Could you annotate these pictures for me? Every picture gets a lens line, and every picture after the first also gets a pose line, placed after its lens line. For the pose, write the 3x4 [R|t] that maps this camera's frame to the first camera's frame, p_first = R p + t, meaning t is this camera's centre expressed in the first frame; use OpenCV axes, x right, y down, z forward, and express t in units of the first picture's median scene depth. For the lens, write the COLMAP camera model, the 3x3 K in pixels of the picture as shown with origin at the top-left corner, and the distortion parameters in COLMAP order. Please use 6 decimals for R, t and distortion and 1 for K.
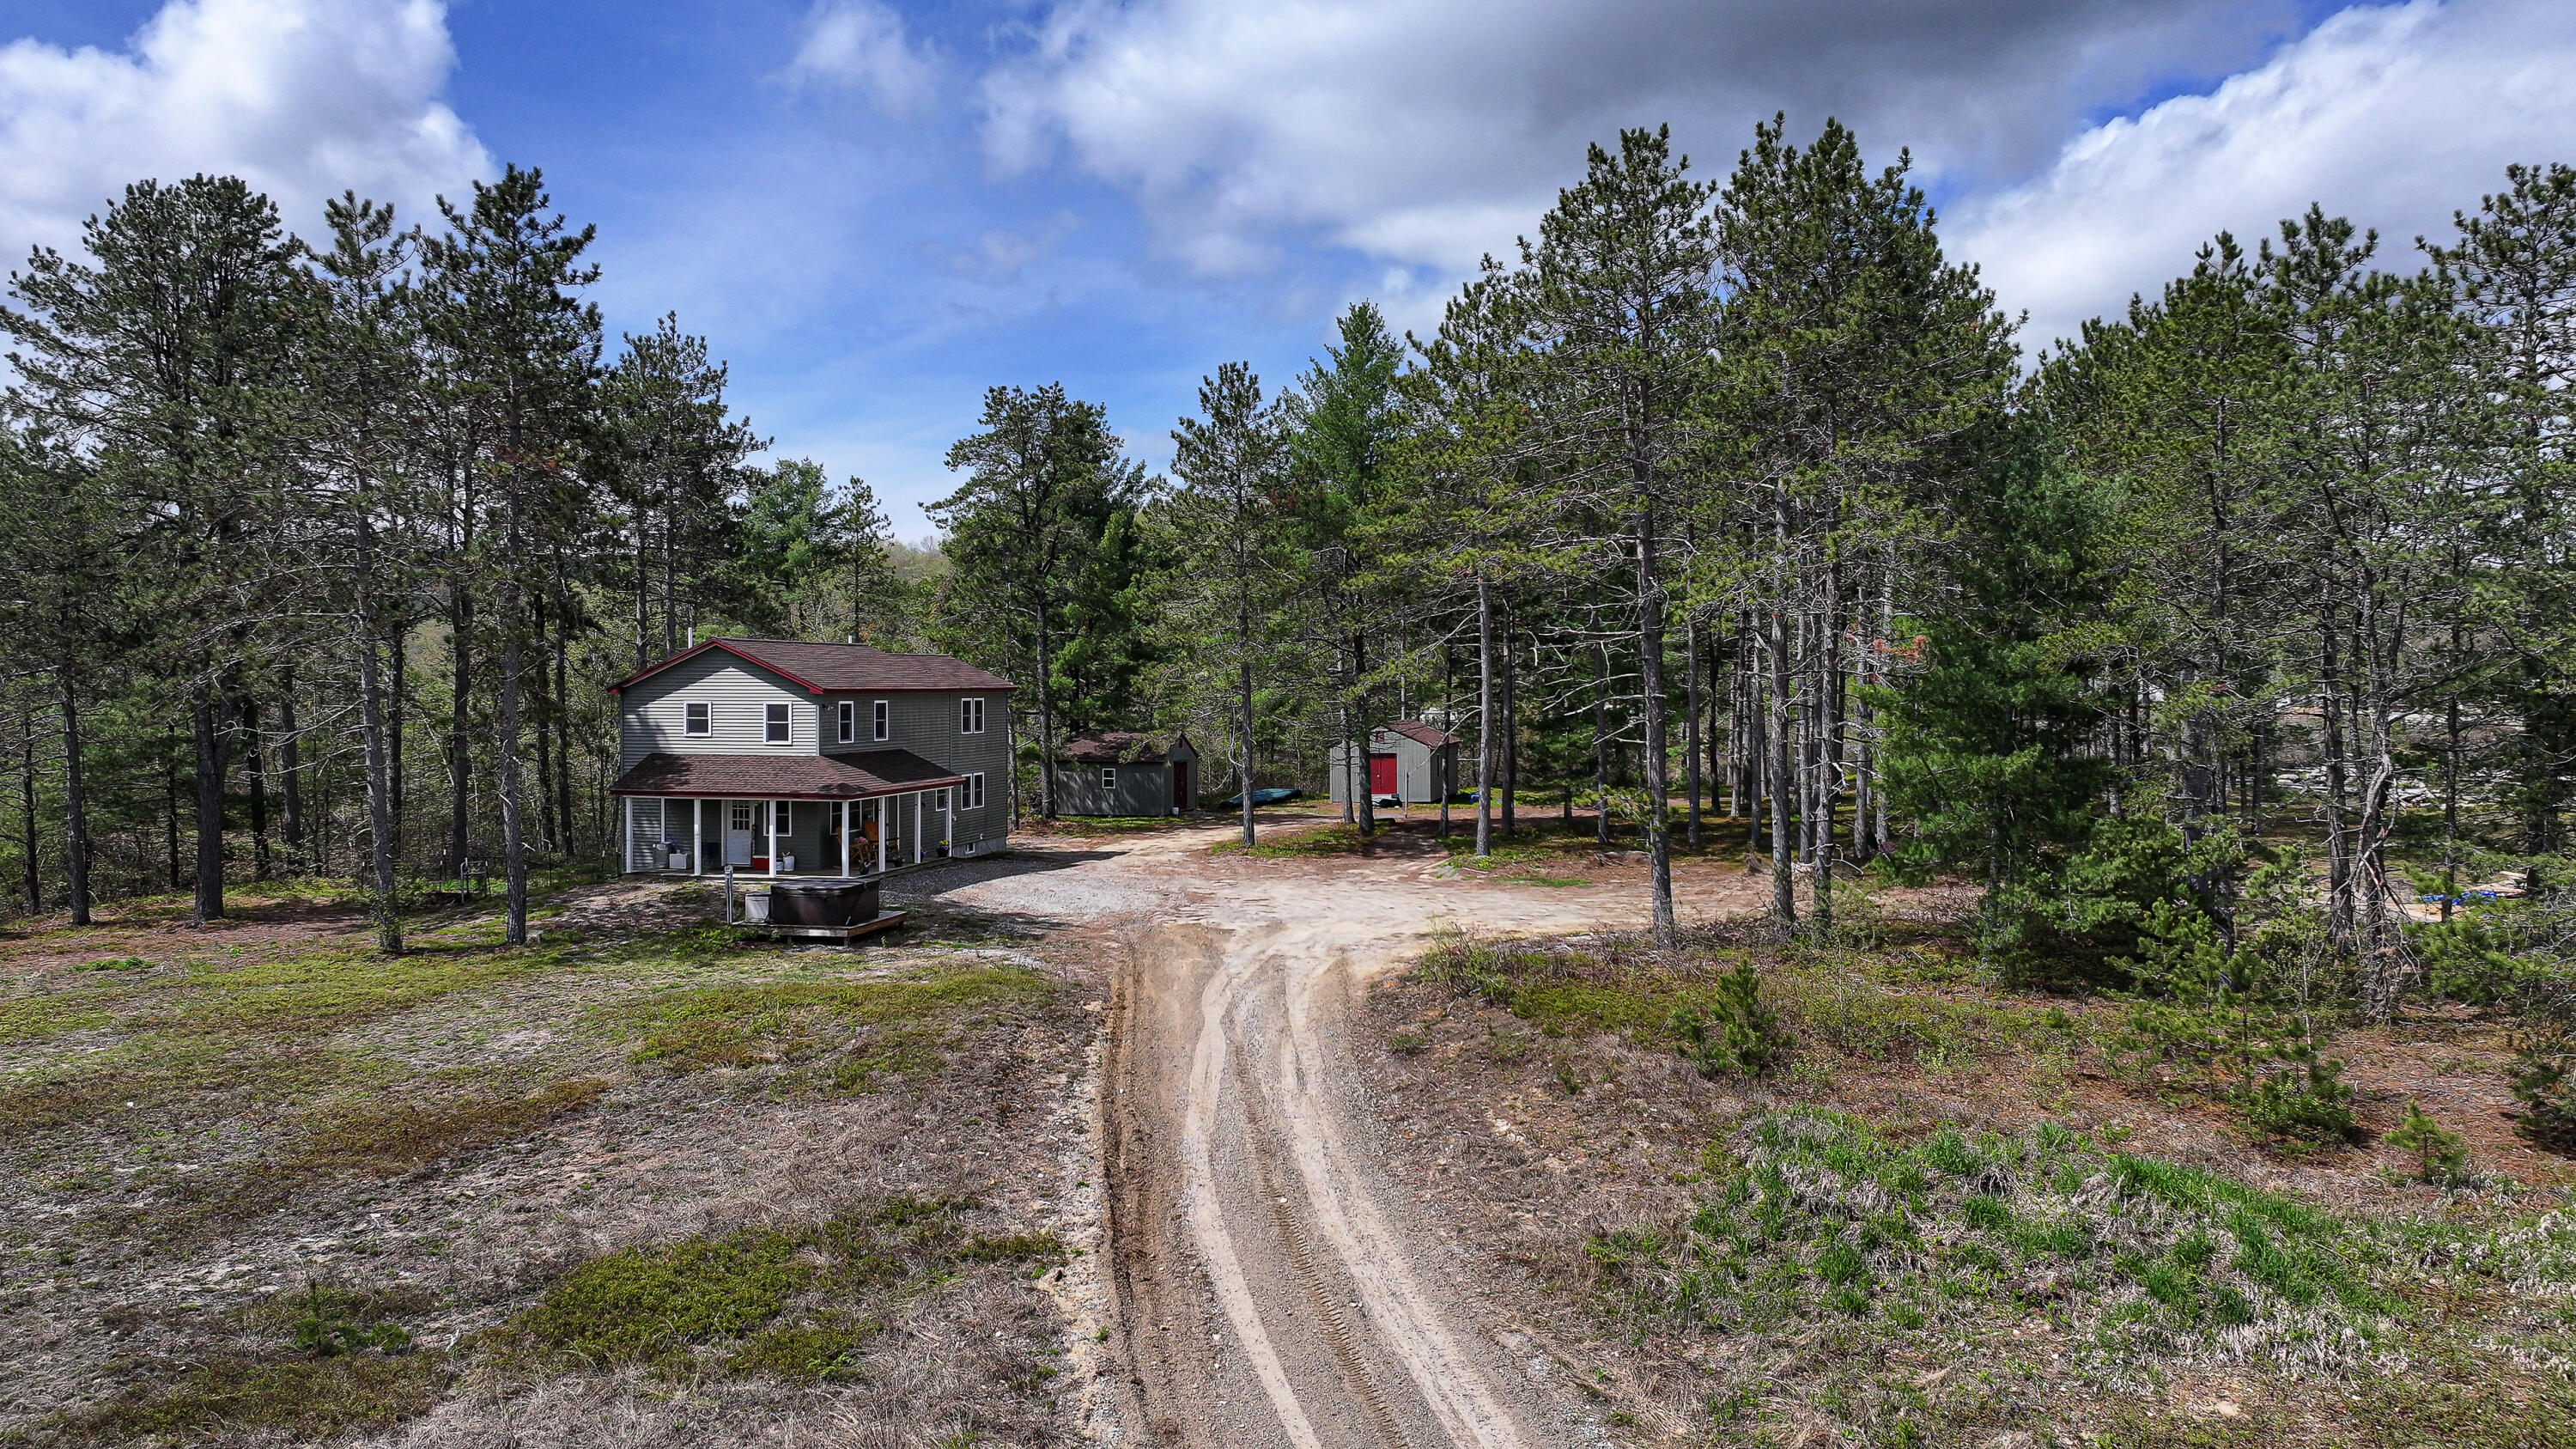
lens RADIAL K [[1833.0, 0, 1300.9], [0, 1833.0, 714.3], [0, 0, 1]] dist [0.006558, 0.001767]
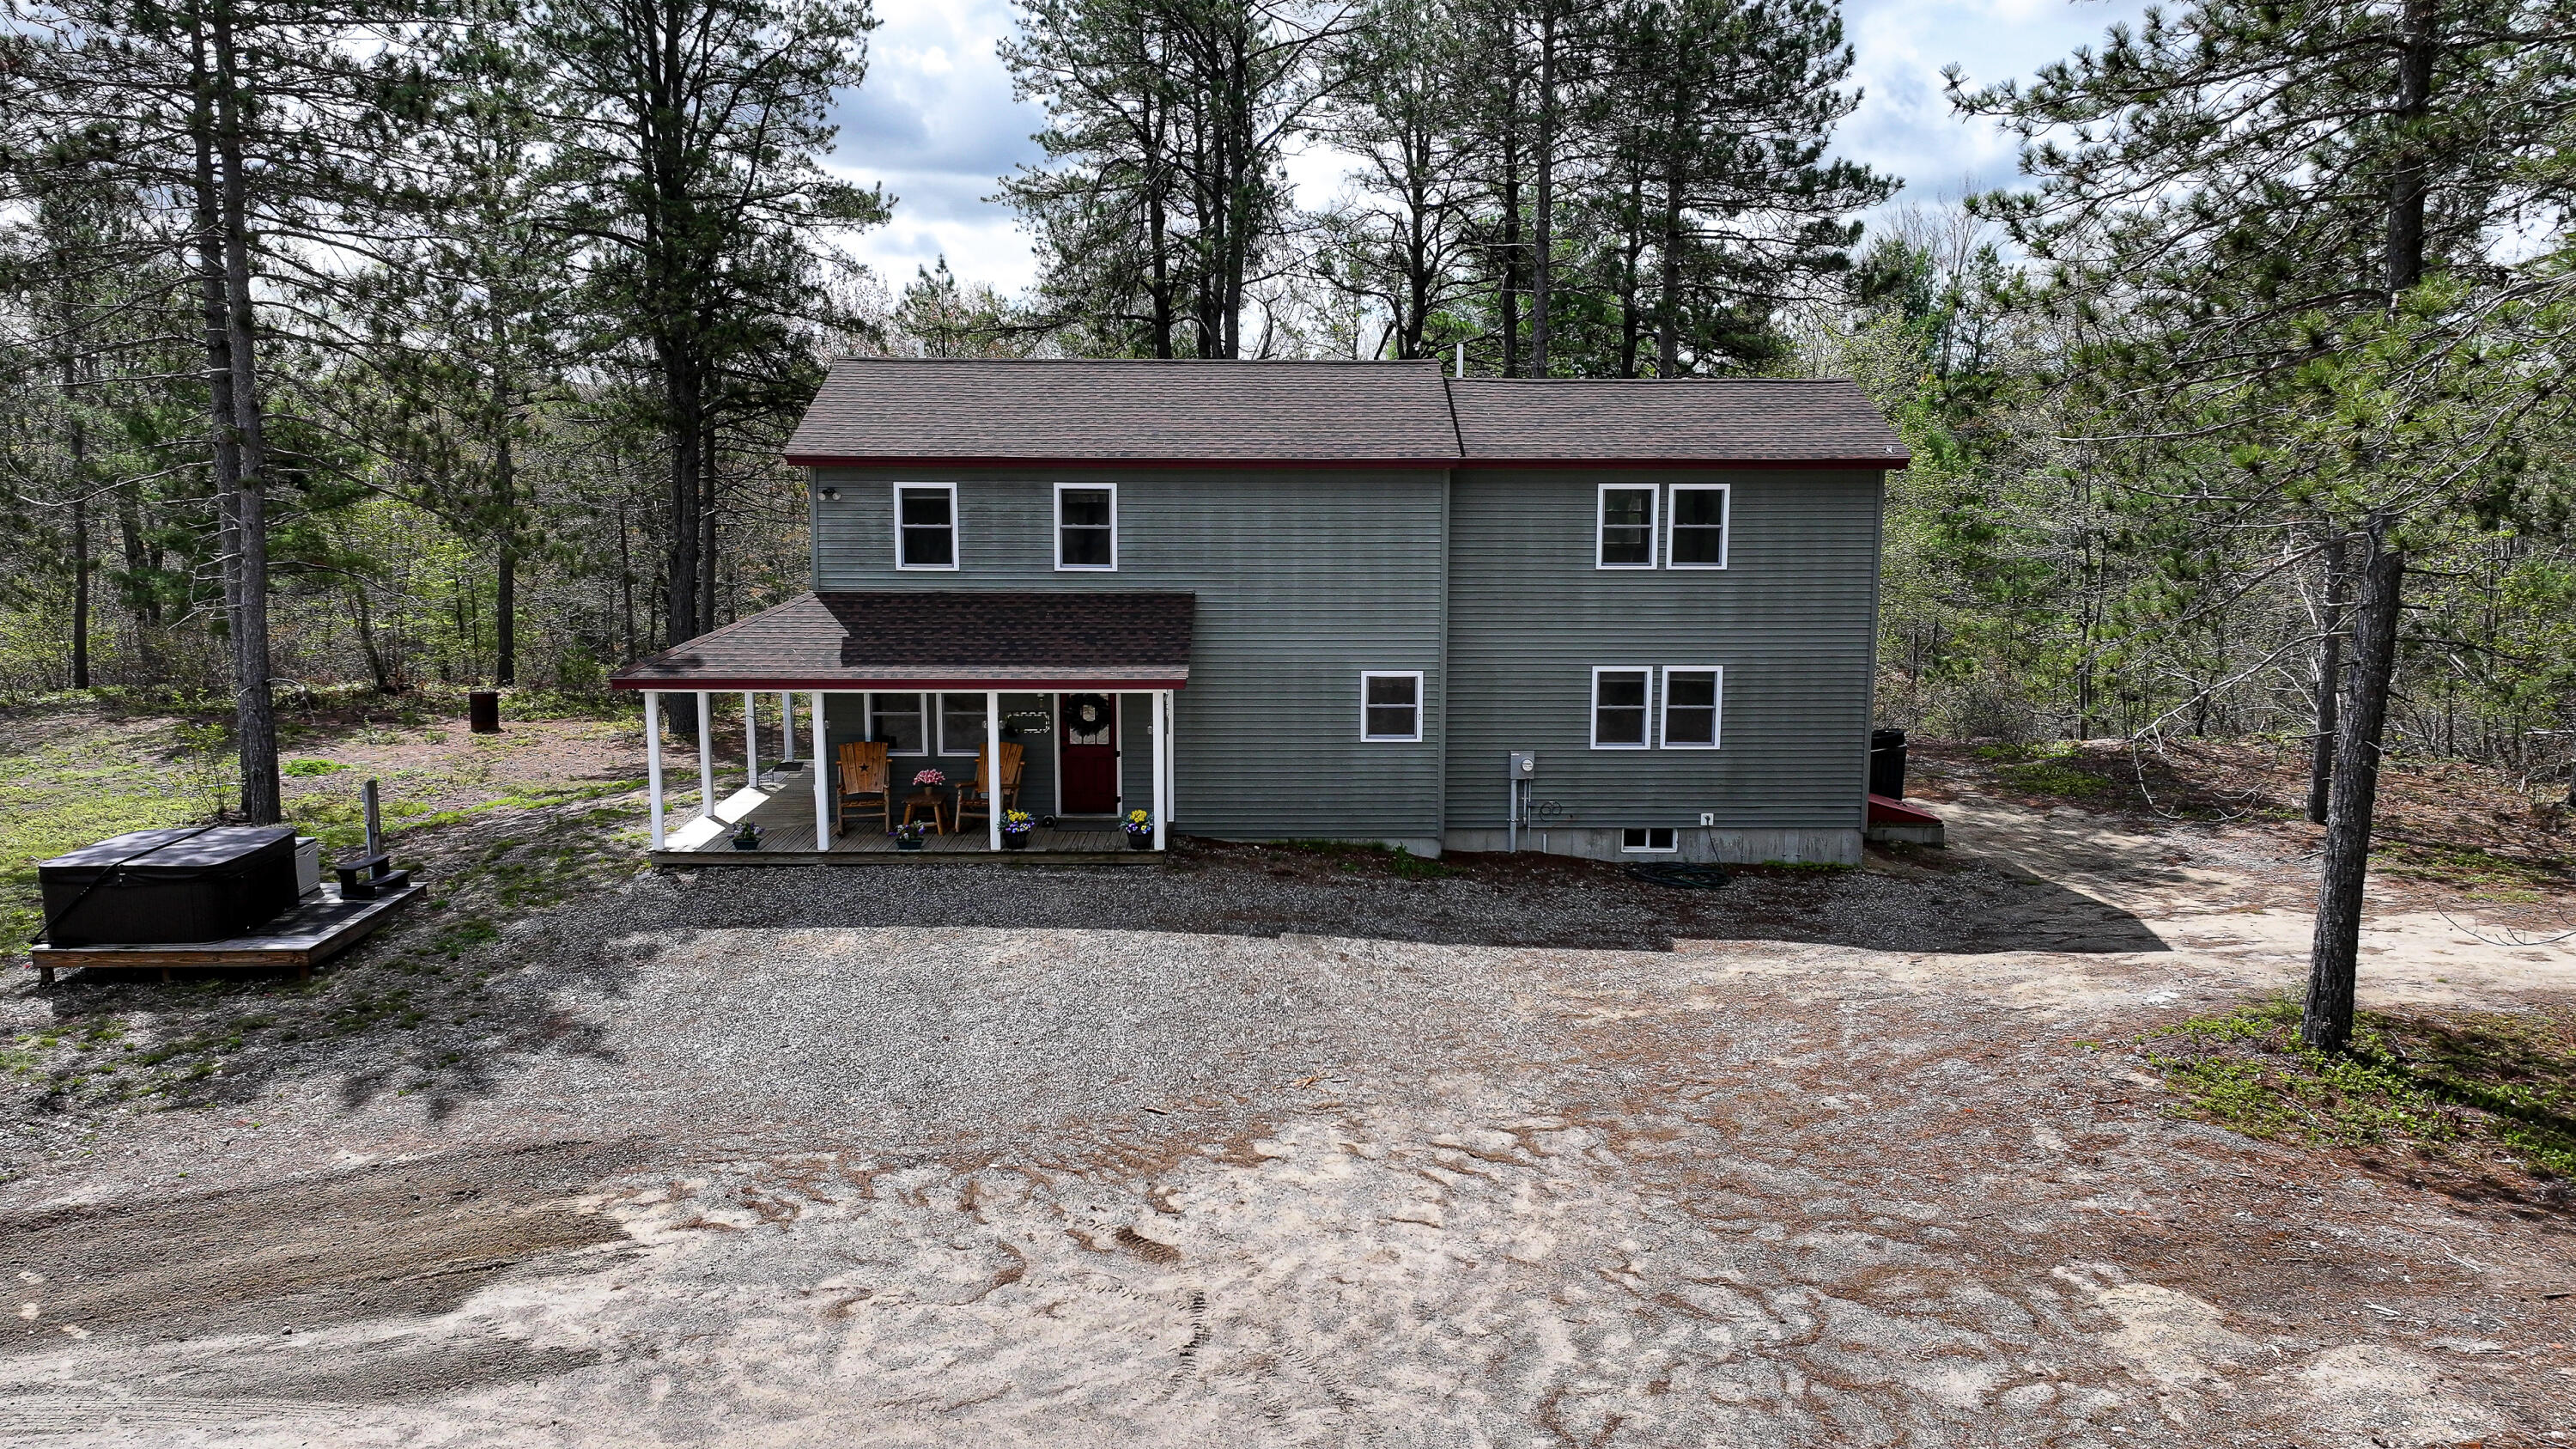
lens RADIAL K [[1833.0, 0, 1300.9], [0, 1833.0, 714.3], [0, 0, 1]] dist [0.006558, 0.001767]
pose [[0.255409, 0.141610, -0.956406, 0.246395], [-0.020190, 0.989781, 0.141160, -0.017158], [0.966622, -0.016743, 0.255658, 0.999960]]
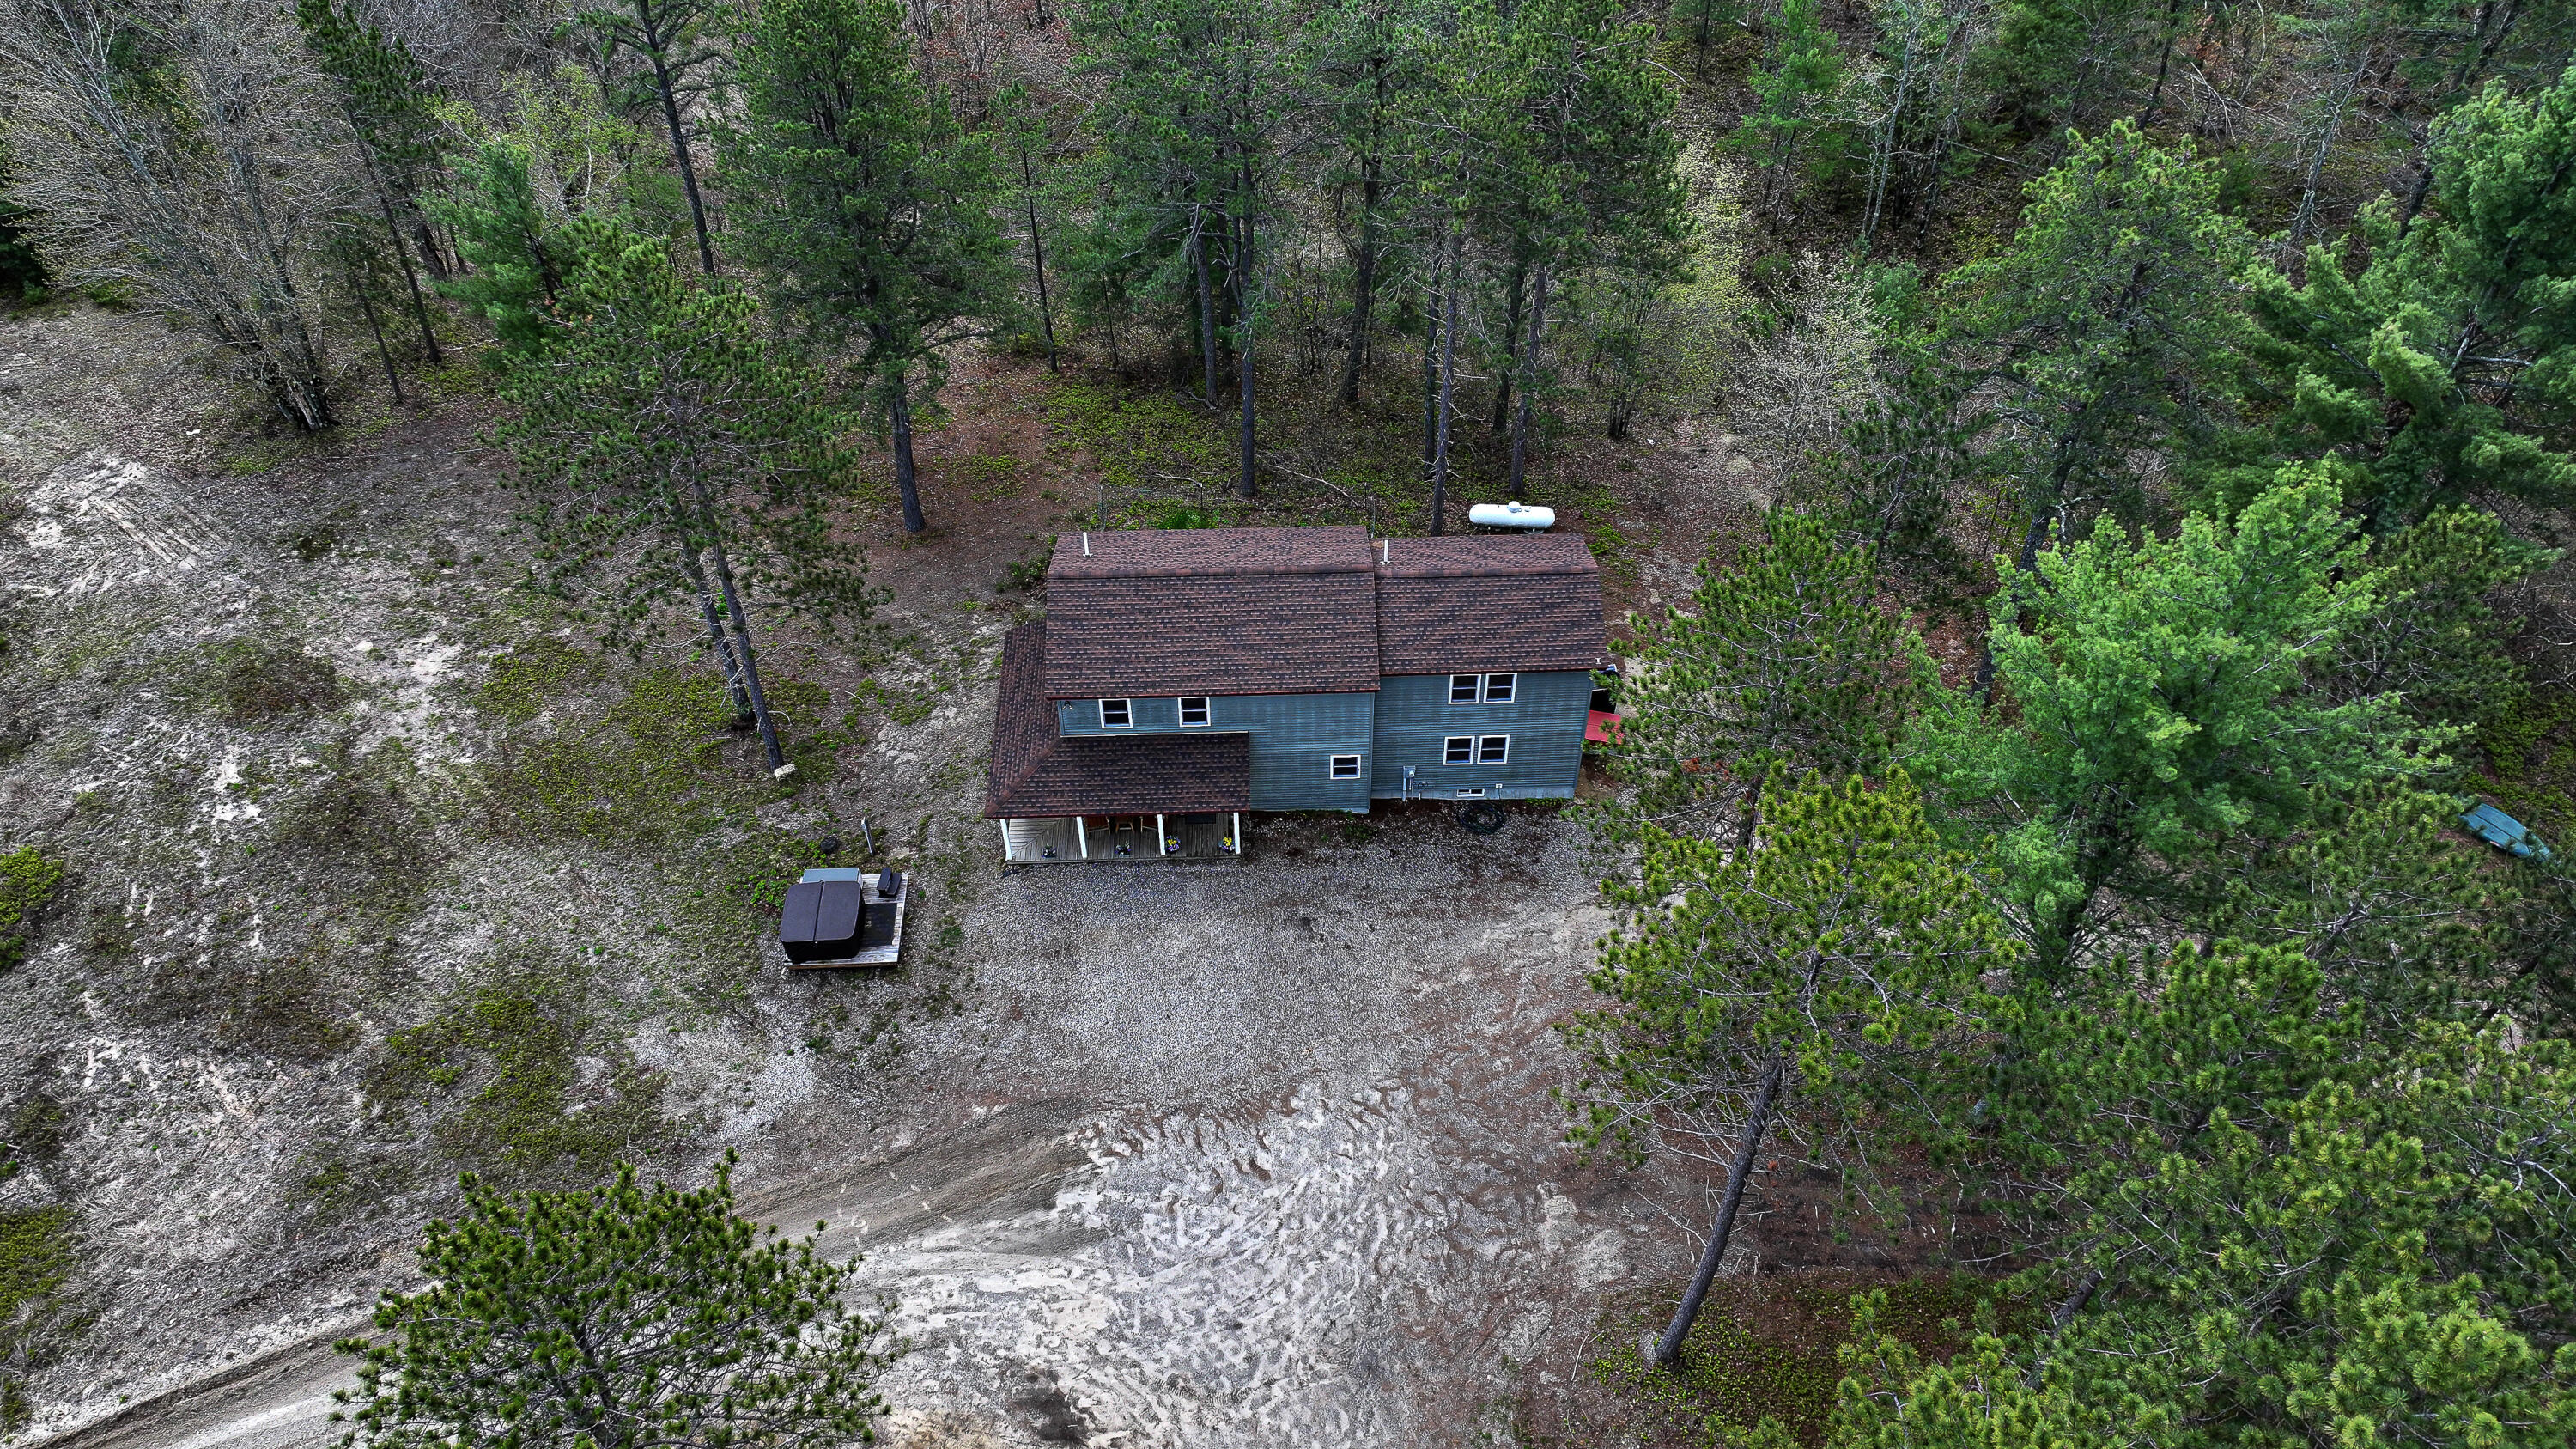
lens RADIAL K [[1817.3, 0, 1307.7], [0, 1817.3, 716.1], [0, 0, 1]] dist [0.001776, 0.002525]
pose [[0.271093, 0.696507, -0.664369, 0.427455], [-0.016006, 0.693382, 0.720393, -0.704511], [0.962420, -0.184660, 0.199120, 0.933277]]
